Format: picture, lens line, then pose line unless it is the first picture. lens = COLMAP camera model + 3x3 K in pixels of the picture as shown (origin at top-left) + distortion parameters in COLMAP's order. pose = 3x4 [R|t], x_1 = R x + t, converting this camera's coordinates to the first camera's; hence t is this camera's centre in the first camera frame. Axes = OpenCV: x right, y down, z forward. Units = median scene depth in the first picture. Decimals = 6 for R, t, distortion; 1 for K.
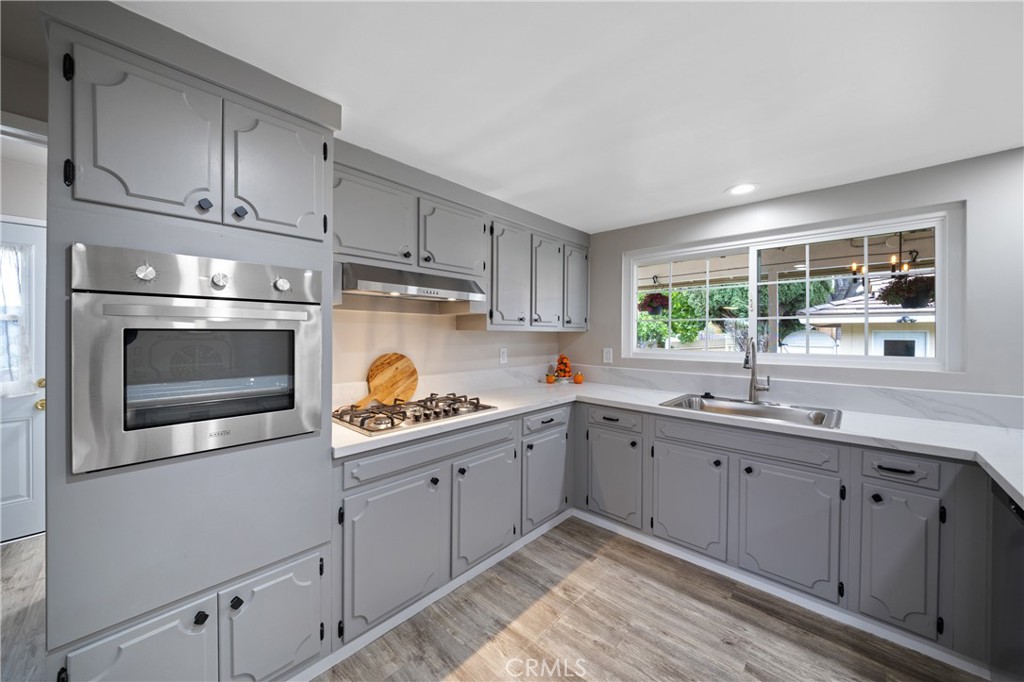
lens RADIAL K [[373.6, 0, 530.9], [0, 373.6, 337.2], [0, 0, 1]] dist [-0.001987, -0.000148]
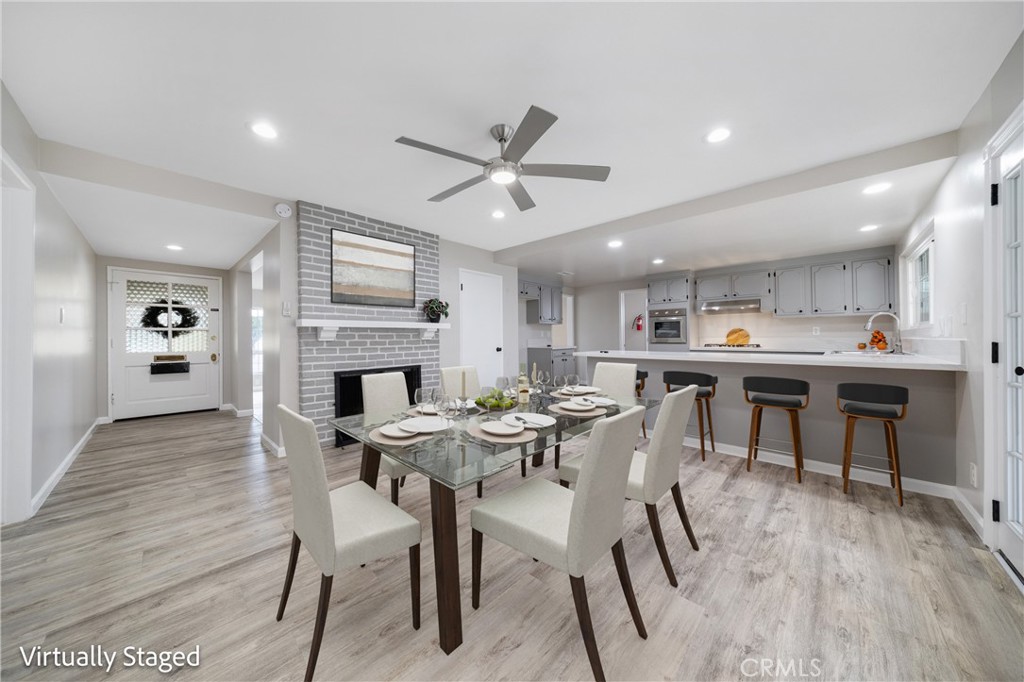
lens RADIAL K [[334.2, 0, 509.3], [0, 334.2, 338.2], [0, 0, 1]] dist [0.000649, 0.000006]
pose [[-0.047543, 0.000145, -0.998869, 2.076014], [-0.004650, 0.999989, 0.000366, 0.116167], [0.998858, 0.004663, -0.047541, -0.545406]]
